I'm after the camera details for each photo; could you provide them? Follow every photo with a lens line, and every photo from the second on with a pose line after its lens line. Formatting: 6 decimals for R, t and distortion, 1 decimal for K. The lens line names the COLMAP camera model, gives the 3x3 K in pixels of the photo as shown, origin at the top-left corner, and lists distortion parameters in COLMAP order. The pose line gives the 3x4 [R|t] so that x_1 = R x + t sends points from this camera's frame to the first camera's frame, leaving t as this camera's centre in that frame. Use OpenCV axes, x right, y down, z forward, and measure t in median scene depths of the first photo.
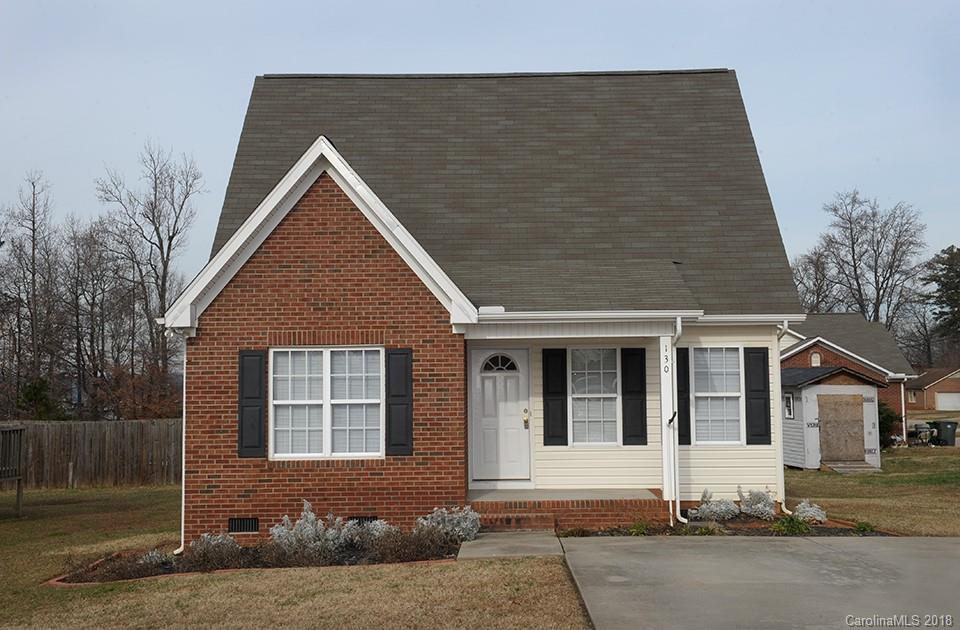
lens RADIAL K [[1102.2, 0, 480.0], [0, 1102.2, 313.1], [0, 0, 1]] dist [0.054584, 0.000000]
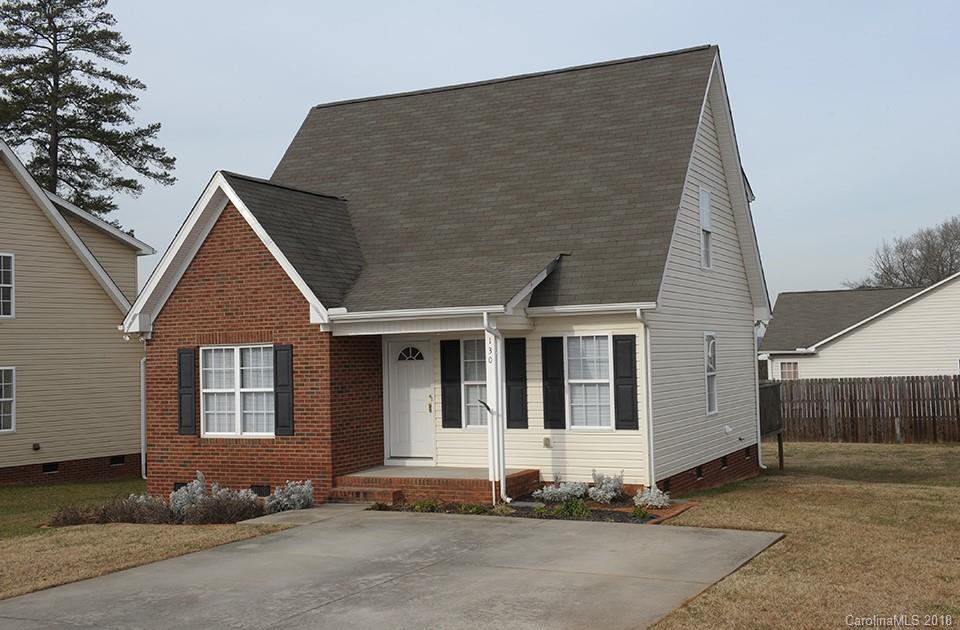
lens RADIAL K [[1102.2, 0, 480.0], [0, 1102.2, 315.3], [0, 0, 1]] dist [0.054584, 0.000000]
pose [[0.897221, -0.029980, -0.440563, 0.586212], [0.043720, 0.998822, 0.021067, -0.014511], [0.439412, -0.038163, 0.897474, 0.029192]]
